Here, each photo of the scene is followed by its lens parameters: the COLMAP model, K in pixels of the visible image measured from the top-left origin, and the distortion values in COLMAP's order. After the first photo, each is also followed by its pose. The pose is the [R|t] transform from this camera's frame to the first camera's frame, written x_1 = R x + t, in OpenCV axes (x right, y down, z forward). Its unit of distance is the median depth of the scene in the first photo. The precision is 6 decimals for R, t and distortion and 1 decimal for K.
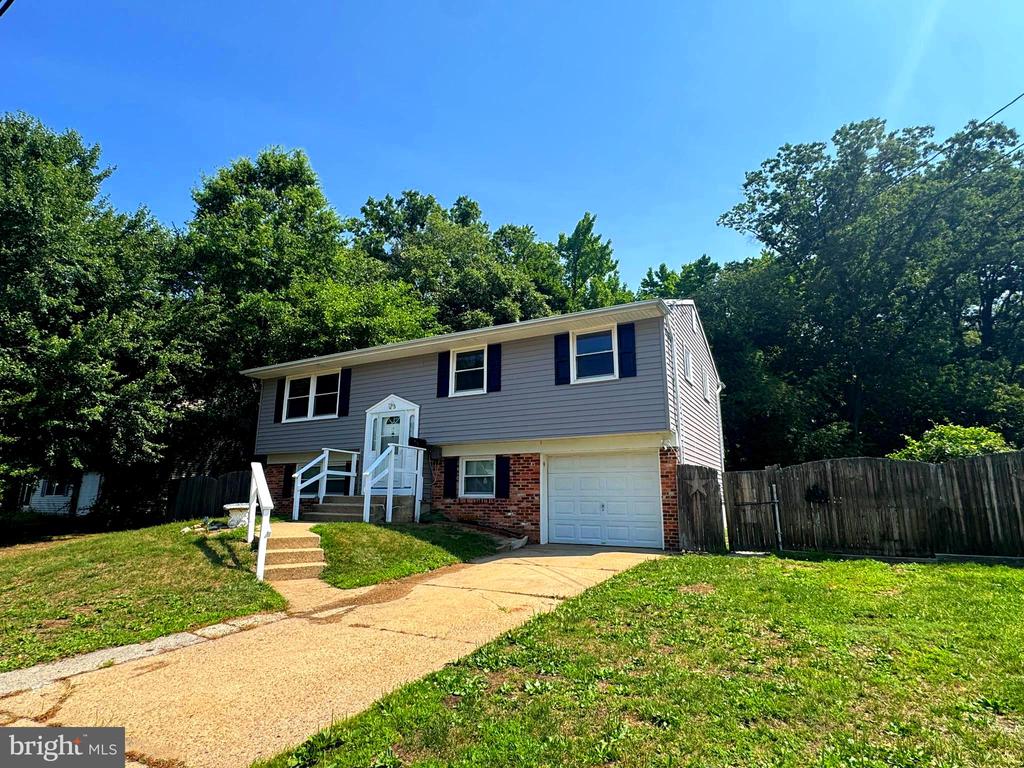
lens RADIAL K [[547.4, 0, 512.0], [0, 547.4, 384.0], [0, 0, 1]] dist [-0.003937, -0.000824]
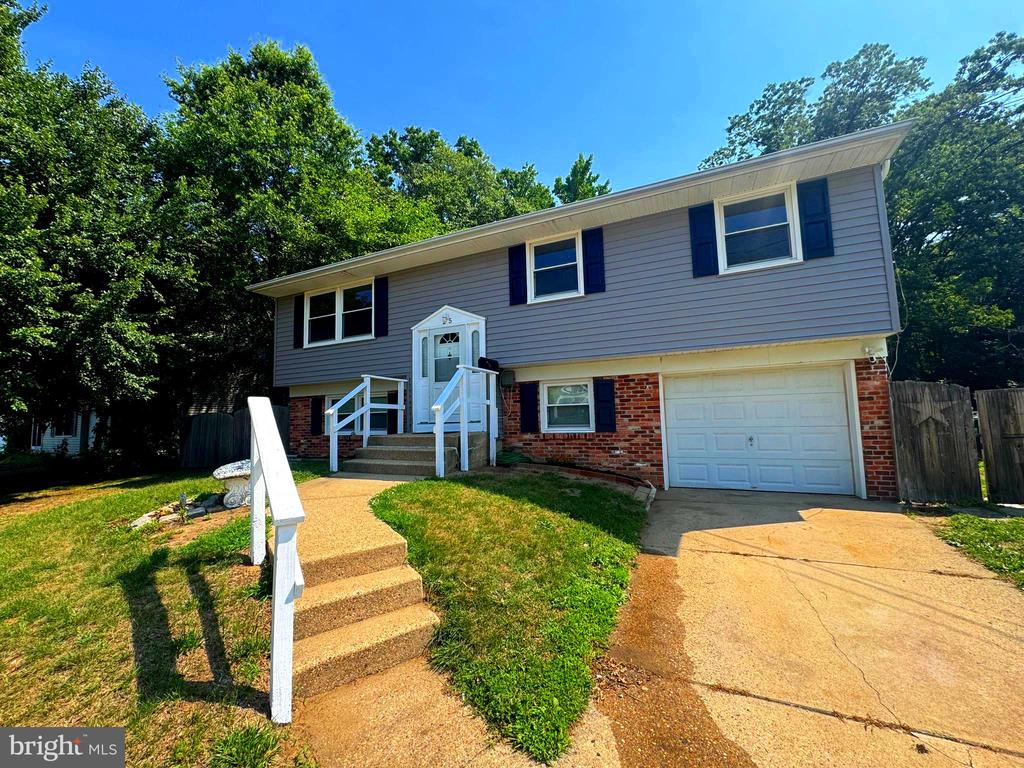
lens RADIAL K [[411.7, 0, 512.0], [0, 411.7, 384.0], [0, 0, 1]] dist [-0.003568, -0.000050]
pose [[0.997014, -0.026402, 0.072572, -0.176116], [0.016885, 0.991533, 0.128753, 0.058338], [-0.075357, -0.127143, 0.989018, 0.406678]]
